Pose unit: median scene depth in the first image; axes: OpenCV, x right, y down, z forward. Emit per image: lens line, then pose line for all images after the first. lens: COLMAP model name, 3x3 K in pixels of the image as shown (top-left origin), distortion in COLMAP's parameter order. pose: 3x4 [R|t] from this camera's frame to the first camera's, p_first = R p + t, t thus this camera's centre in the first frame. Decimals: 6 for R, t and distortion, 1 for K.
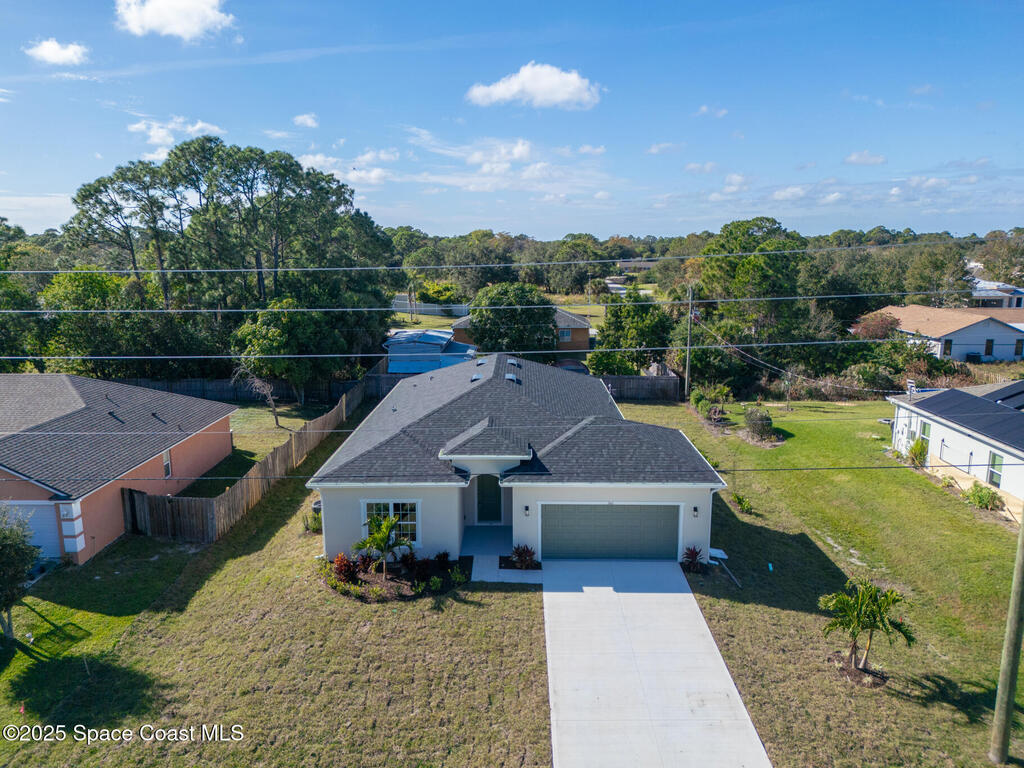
lens RADIAL K [[721.3, 0, 512.0], [0, 721.3, 384.0], [0, 0, 1]] dist [0.059484, -0.059723]
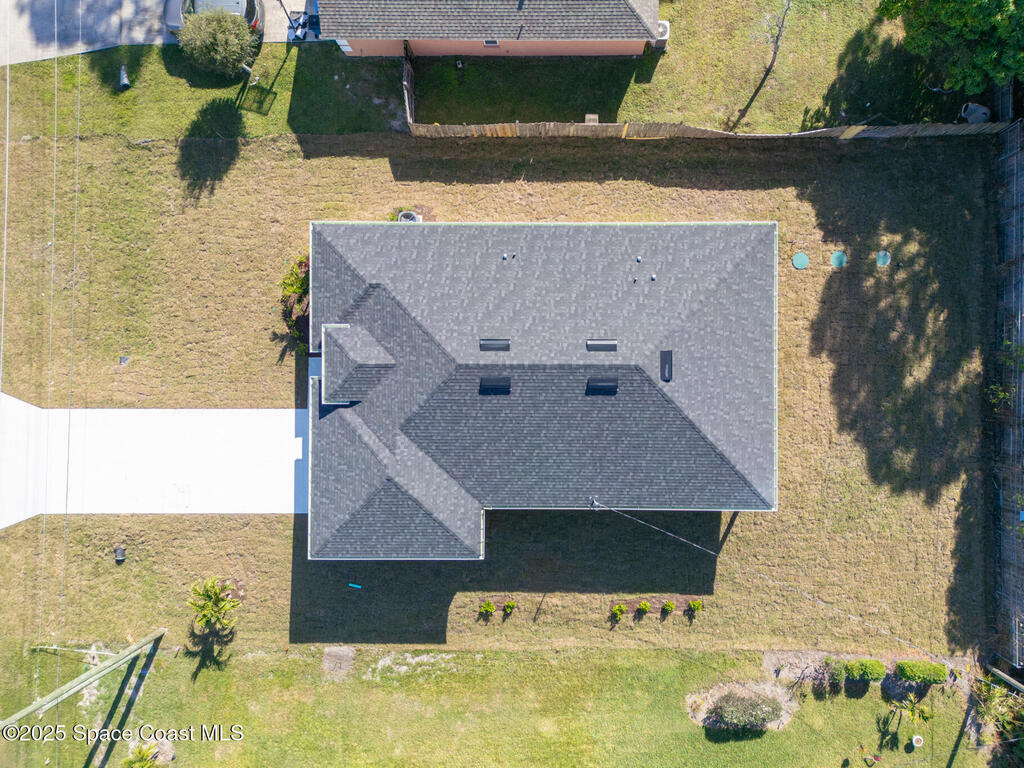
lens RADIAL K [[711.4, 0, 512.0], [0, 711.4, 384.0], [0, 0, 1]] dist [0.023441, 0.001212]
pose [[0.010215, 0.999931, -0.005794, 0.005775], [-0.188151, 0.007613, 0.982111, -1.091511], [0.982087, -0.008942, 0.188216, 1.077714]]
